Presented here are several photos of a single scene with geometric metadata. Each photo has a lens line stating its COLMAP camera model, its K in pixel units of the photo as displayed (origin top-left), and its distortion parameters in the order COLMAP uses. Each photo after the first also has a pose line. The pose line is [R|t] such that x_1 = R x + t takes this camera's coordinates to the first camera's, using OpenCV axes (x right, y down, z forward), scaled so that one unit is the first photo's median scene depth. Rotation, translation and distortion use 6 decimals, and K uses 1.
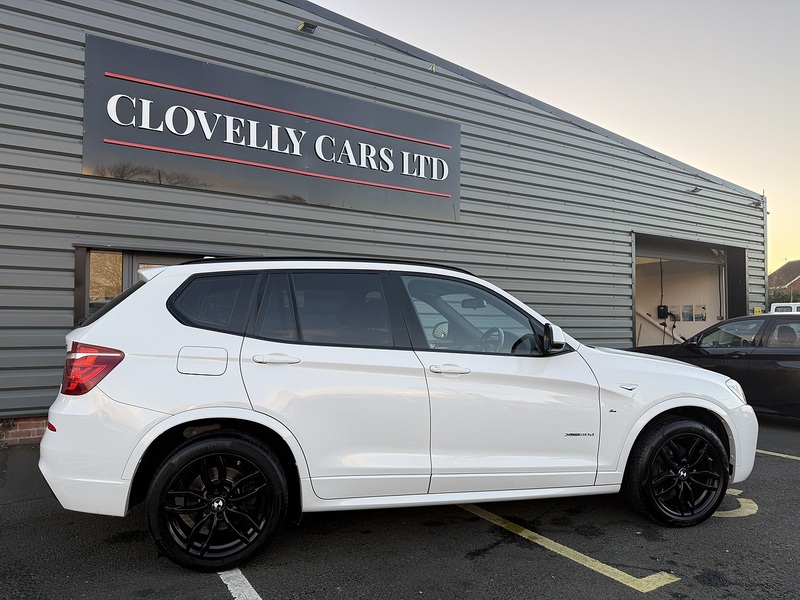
lens RADIAL K [[561.1, 0, 400.0], [0, 561.1, 300.0], [0, 0, 1]] dist [0.083924, -0.126348]
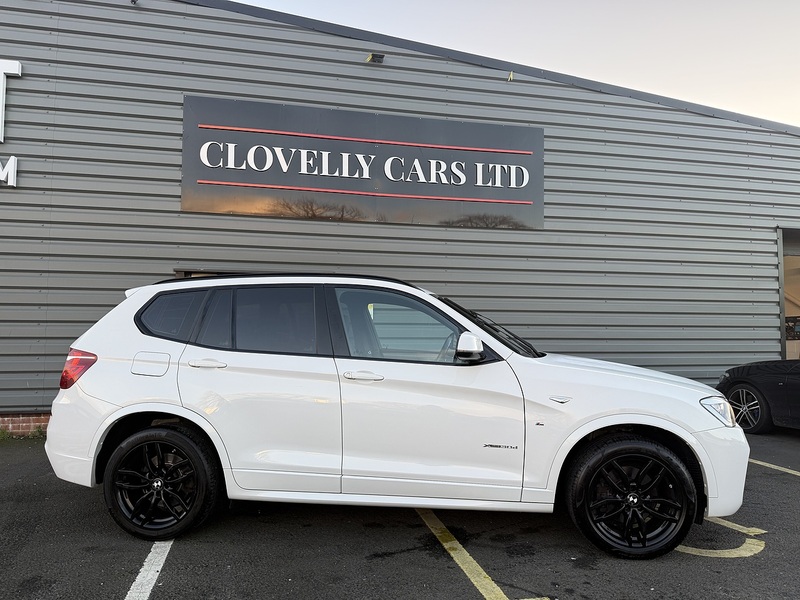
lens RADIAL K [[561.1, 0, 400.0], [0, 561.1, 300.0], [0, 0, 1]] dist [0.083924, -0.126348]
pose [[0.944046, -0.021898, -0.329085, 0.453117], [0.014345, 0.999575, -0.025362, 0.008041], [0.329501, 0.019222, 0.943960, 0.025593]]
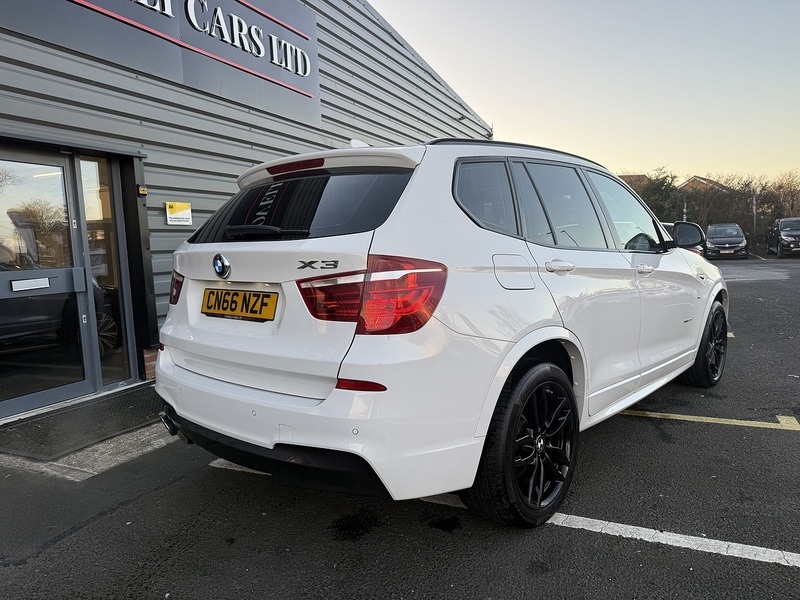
lens RADIAL K [[561.1, 0, 400.0], [0, 561.1, 300.0], [0, 0, 1]] dist [0.083924, -0.126348]
pose [[0.832066, -0.088576, 0.547559, -0.739642], [0.017045, 0.990784, 0.134372, 0.032138], [-0.554415, -0.102473, 0.825908, 0.367627]]
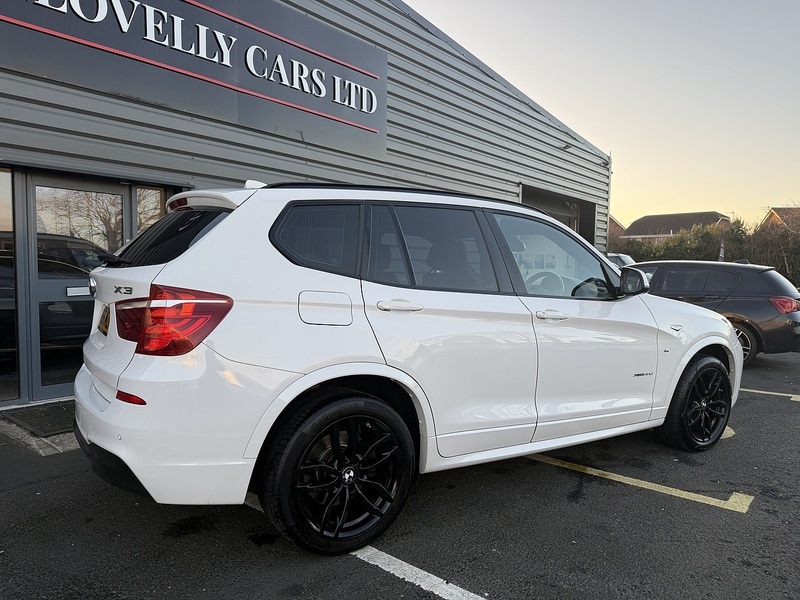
lens RADIAL K [[561.1, 0, 400.0], [0, 561.1, 300.0], [0, 0, 1]] dist [0.083924, -0.126348]
pose [[0.949178, -0.006443, 0.314672, -0.412531], [-0.024556, 0.995227, 0.094448, 0.012773], [-0.313779, -0.097376, 0.944490, 0.160847]]
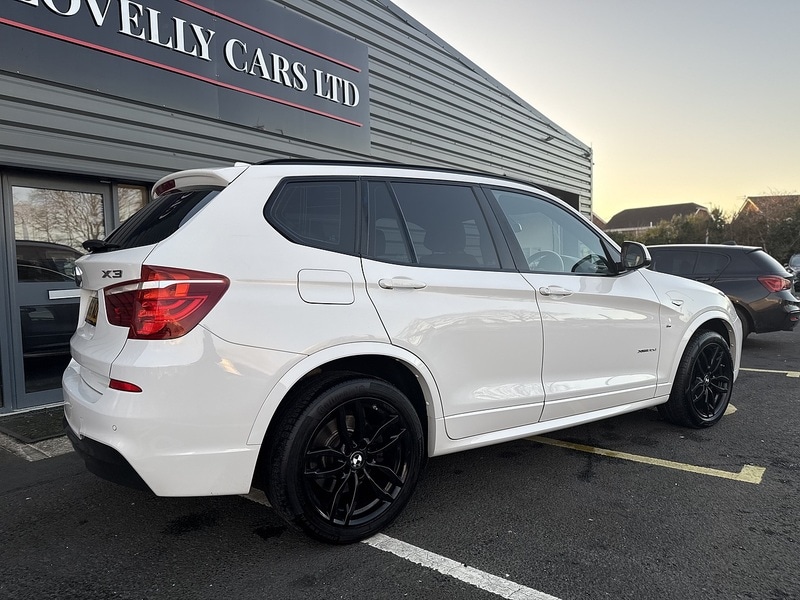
lens RADIAL K [[561.1, 0, 400.0], [0, 561.1, 300.0], [0, 0, 1]] dist [0.083924, -0.126348]
pose [[0.939479, -0.041562, 0.340077, -0.425586], [0.011629, 0.995911, 0.089588, 0.046648], [-0.342410, -0.080211, 0.936121, 0.190114]]
